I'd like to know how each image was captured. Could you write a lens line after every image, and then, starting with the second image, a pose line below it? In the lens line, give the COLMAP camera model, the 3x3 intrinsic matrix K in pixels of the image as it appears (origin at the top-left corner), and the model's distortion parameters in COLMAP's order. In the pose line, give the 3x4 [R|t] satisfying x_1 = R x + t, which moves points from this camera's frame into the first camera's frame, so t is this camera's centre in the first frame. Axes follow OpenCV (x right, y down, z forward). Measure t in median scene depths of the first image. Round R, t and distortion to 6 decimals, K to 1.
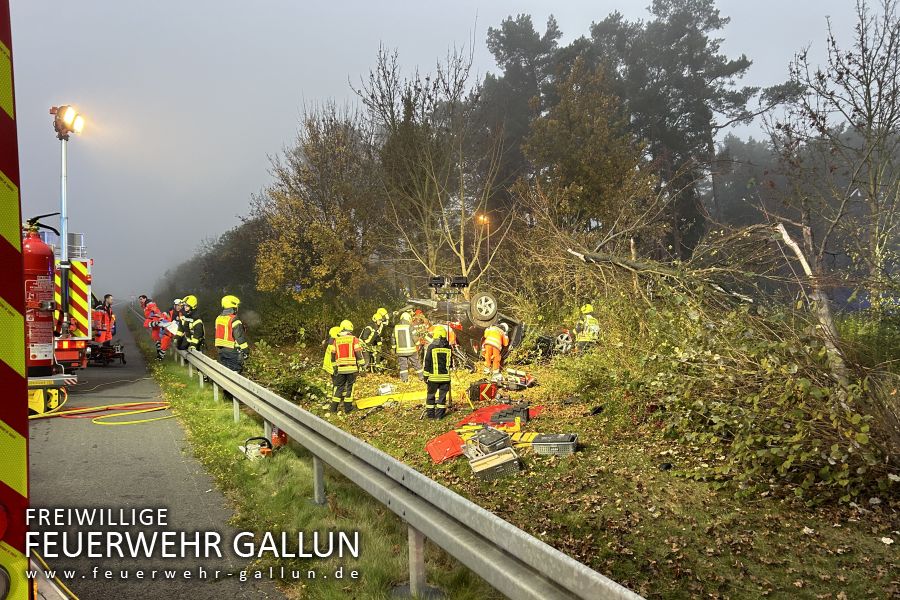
lens RADIAL K [[720.0, 0, 450.5], [0, 720.0, 302.4], [0, 0, 1]] dist [0.011894, 0.000250]
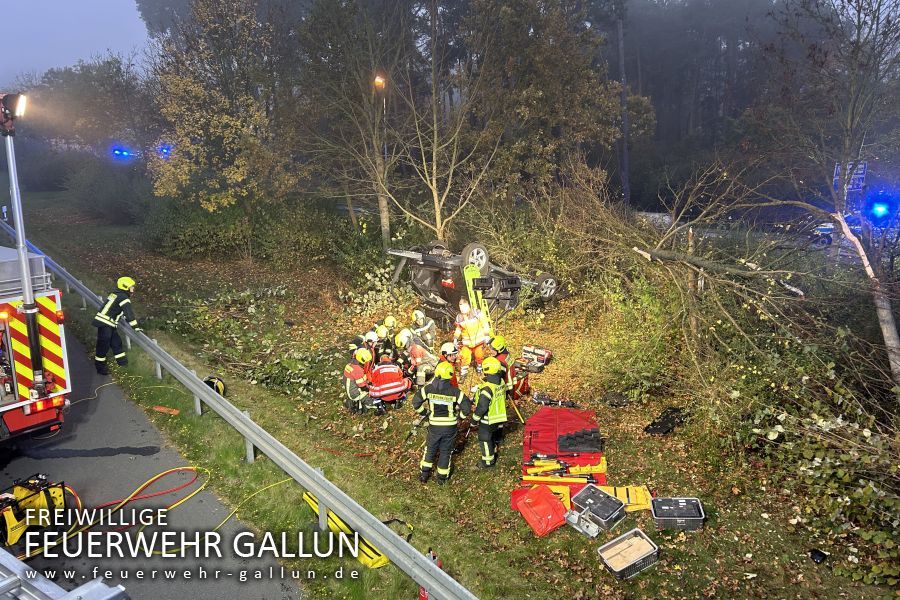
lens RADIAL K [[720.0, 0, 449.3], [0, 720.0, 299.5], [0, 0, 1]] dist [0.011894, 0.000250]
pose [[0.975168, -0.037762, 0.218221, -0.212980], [-0.015168, 0.971654, 0.235921, -0.182516], [-0.220944, -0.233373, 0.946953, 0.163910]]
